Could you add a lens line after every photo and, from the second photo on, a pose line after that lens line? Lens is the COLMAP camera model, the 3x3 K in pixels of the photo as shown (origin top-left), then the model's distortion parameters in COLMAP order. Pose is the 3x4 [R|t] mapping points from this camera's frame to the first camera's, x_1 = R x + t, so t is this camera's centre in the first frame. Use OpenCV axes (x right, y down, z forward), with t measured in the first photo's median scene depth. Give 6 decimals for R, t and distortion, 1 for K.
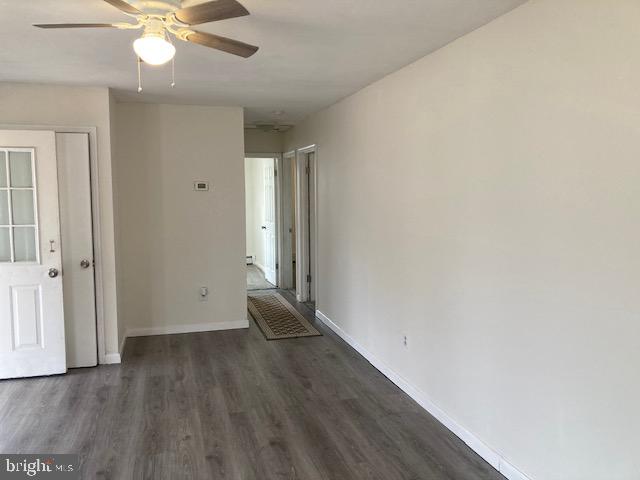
lens RADIAL K [[524.1, 0, 317.0], [0, 524.1, 234.1], [0, 0, 1]] dist [0.051303, -0.060969]
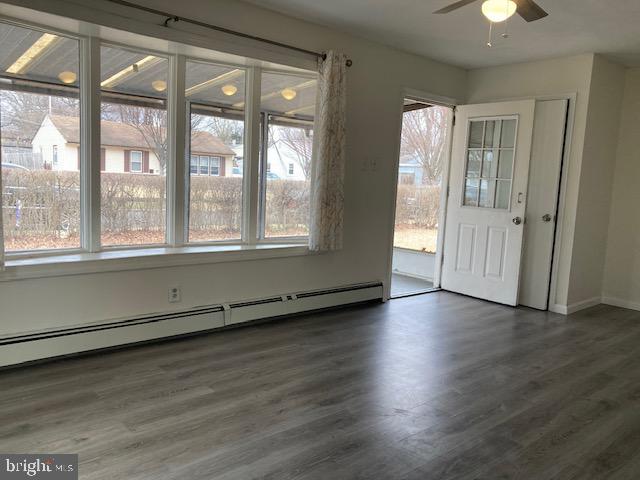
lens RADIAL K [[524.1, 0, 319.9], [0, 524.1, 236.1], [0, 0, 1]] dist [0.051303, -0.060969]
pose [[0.435411, 0.131888, -0.890518, 0.380783], [-0.126156, 0.988388, 0.084700, 0.066141], [0.891348, 0.075465, 0.446994, 0.078347]]
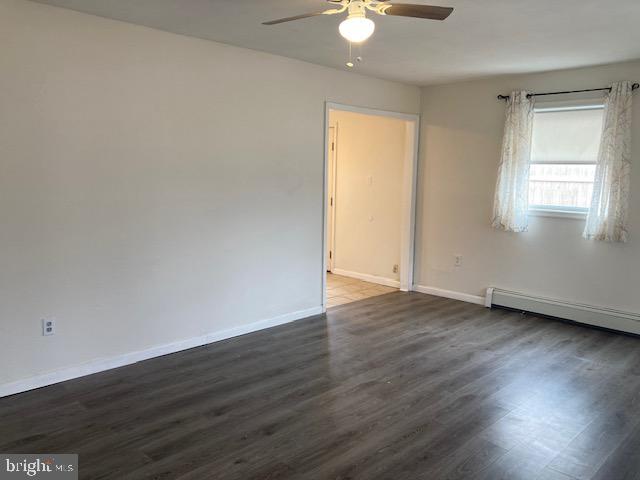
lens RADIAL K [[524.1, 0, 317.2], [0, 524.1, 239.8], [0, 0, 1]] dist [0.051303, -0.060969]
pose [[-0.490554, -0.117323, 0.863477, -0.745591], [0.053790, 0.984929, 0.164383, -0.054887], [-0.869749, 0.127085, -0.476850, 0.965723]]
